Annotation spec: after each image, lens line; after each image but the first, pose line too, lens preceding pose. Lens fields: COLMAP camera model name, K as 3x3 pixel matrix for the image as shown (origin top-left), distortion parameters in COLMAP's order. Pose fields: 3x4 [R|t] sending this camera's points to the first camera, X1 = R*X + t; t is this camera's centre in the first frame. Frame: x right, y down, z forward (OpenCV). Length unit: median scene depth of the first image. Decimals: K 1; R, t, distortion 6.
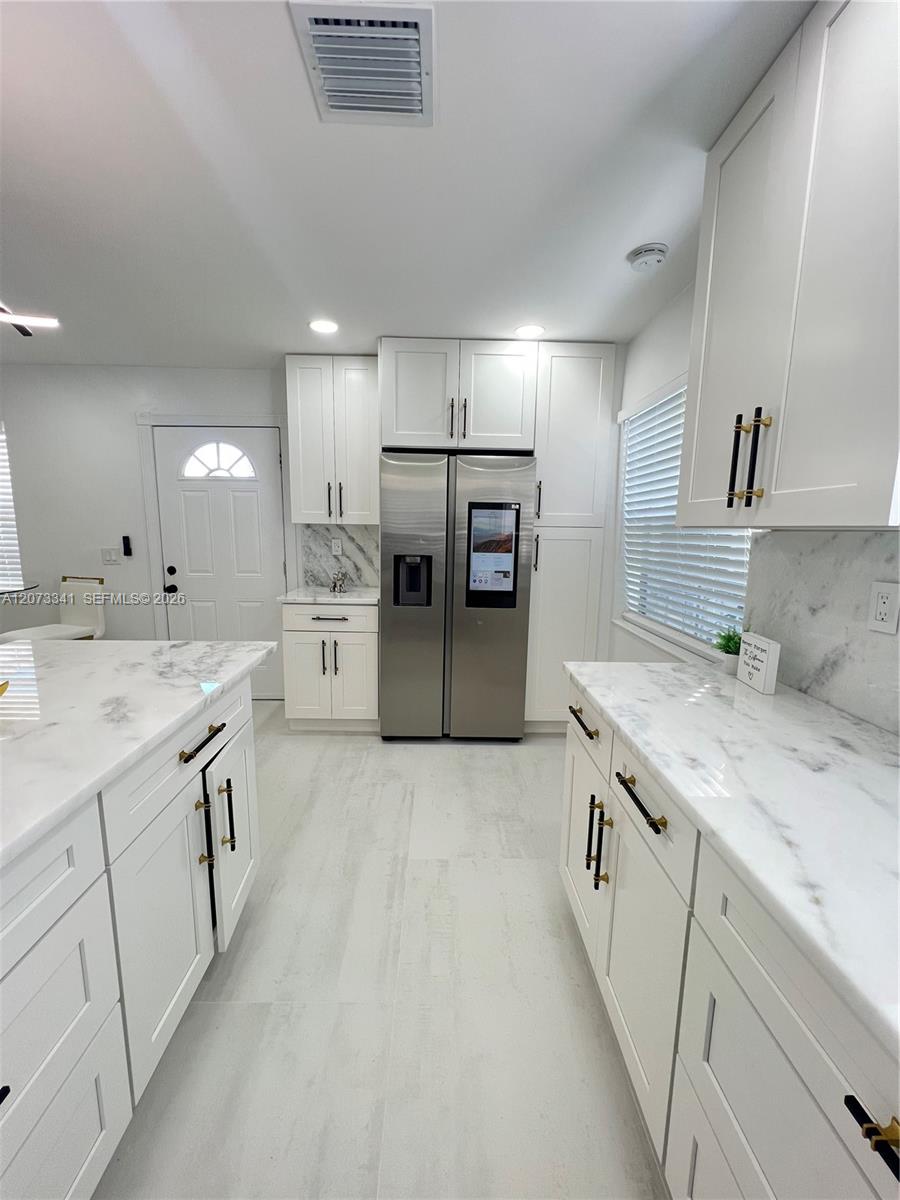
lens RADIAL K [[482.6, 0, 450.0], [0, 482.6, 600.0], [0, 0, 1]] dist [0.001031, 0.000914]
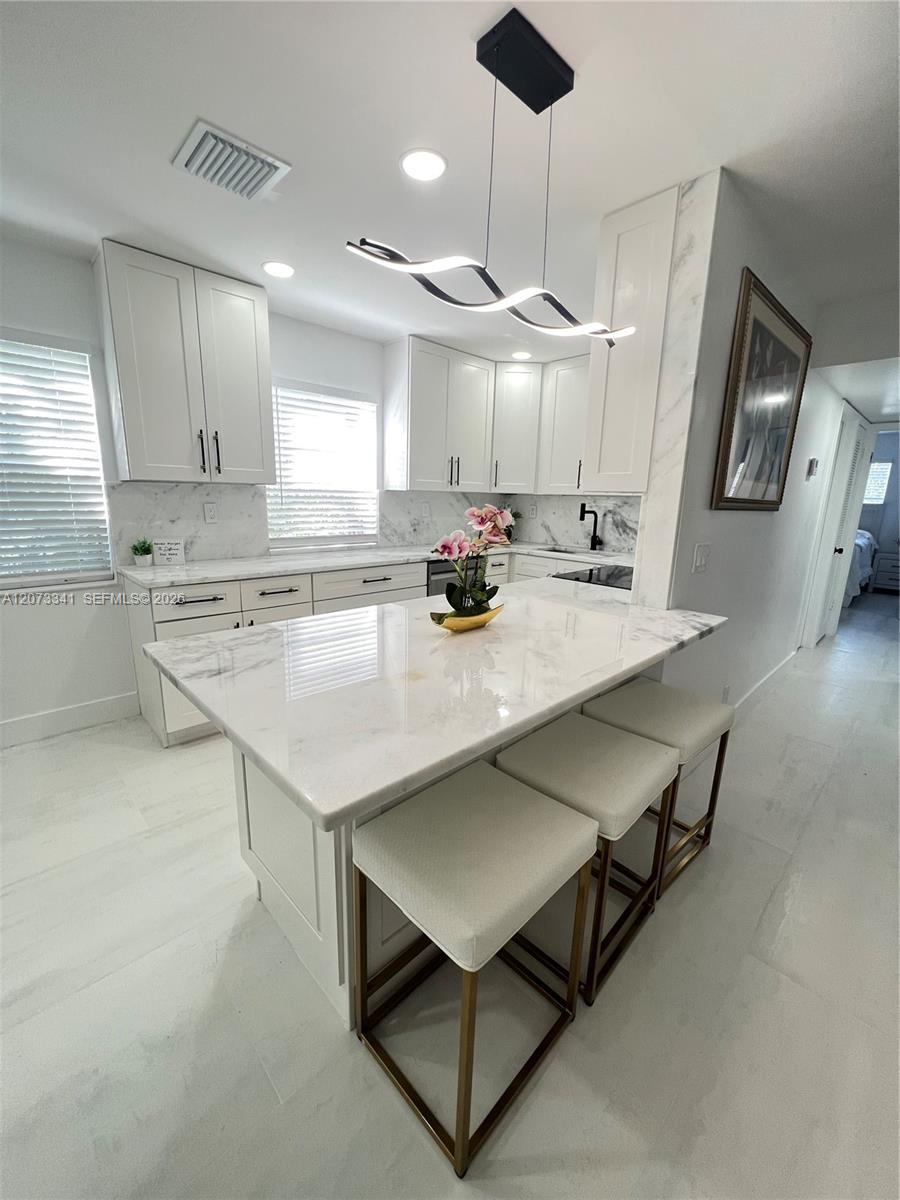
lens RADIAL K [[482.6, 0, 450.0], [0, 482.6, 600.0], [0, 0, 1]] dist [0.001031, 0.000914]
pose [[-0.673839, -0.186667, 0.714910, -1.610962], [0.078727, 0.943915, 0.320666, -0.231926], [-0.734672, 0.272360, -0.621351, 1.507339]]
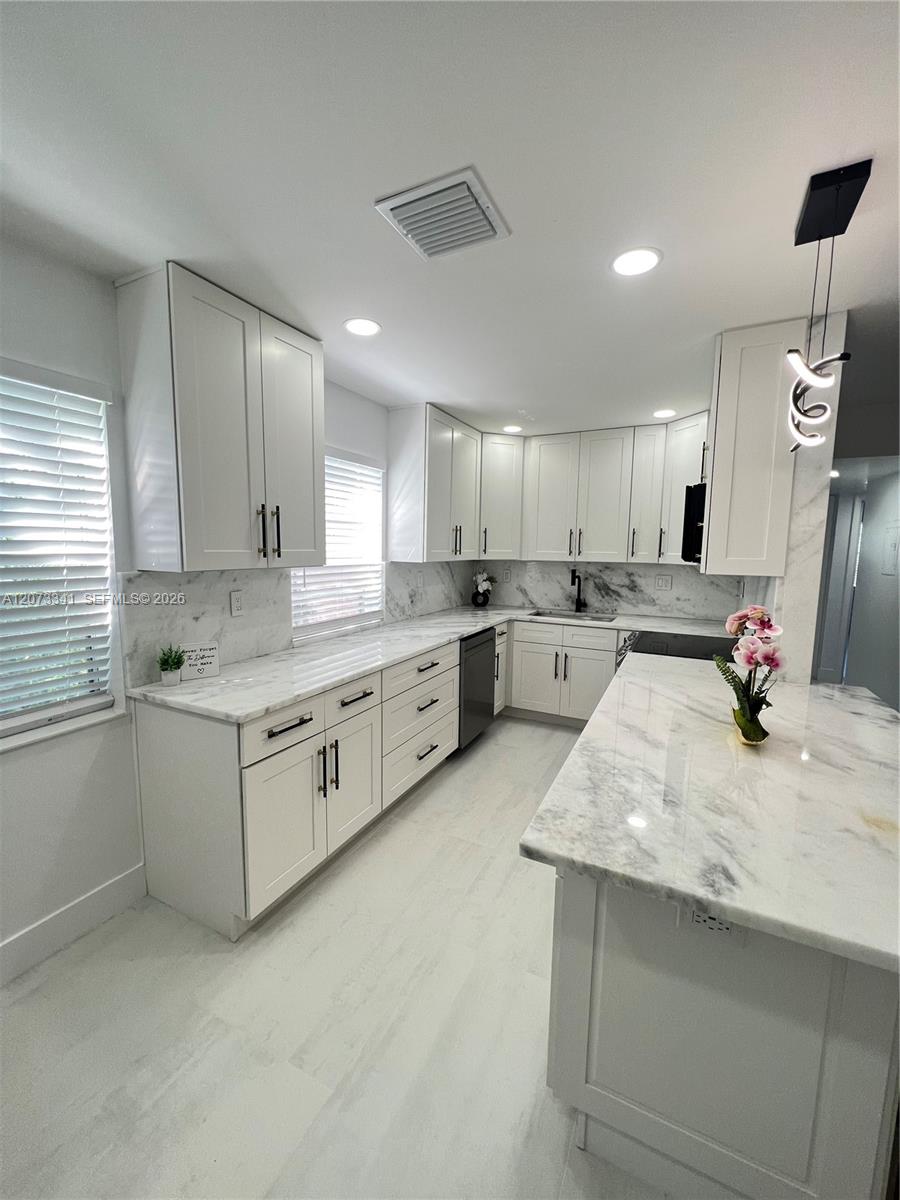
lens RADIAL K [[482.6, 0, 450.0], [0, 482.6, 600.0], [0, 0, 1]] dist [0.001031, 0.000914]
pose [[-0.883622, -0.079066, 0.461476, -0.697790], [0.044861, 0.966805, 0.251545, -0.395038], [-0.466046, 0.242974, -0.850744, 1.935818]]
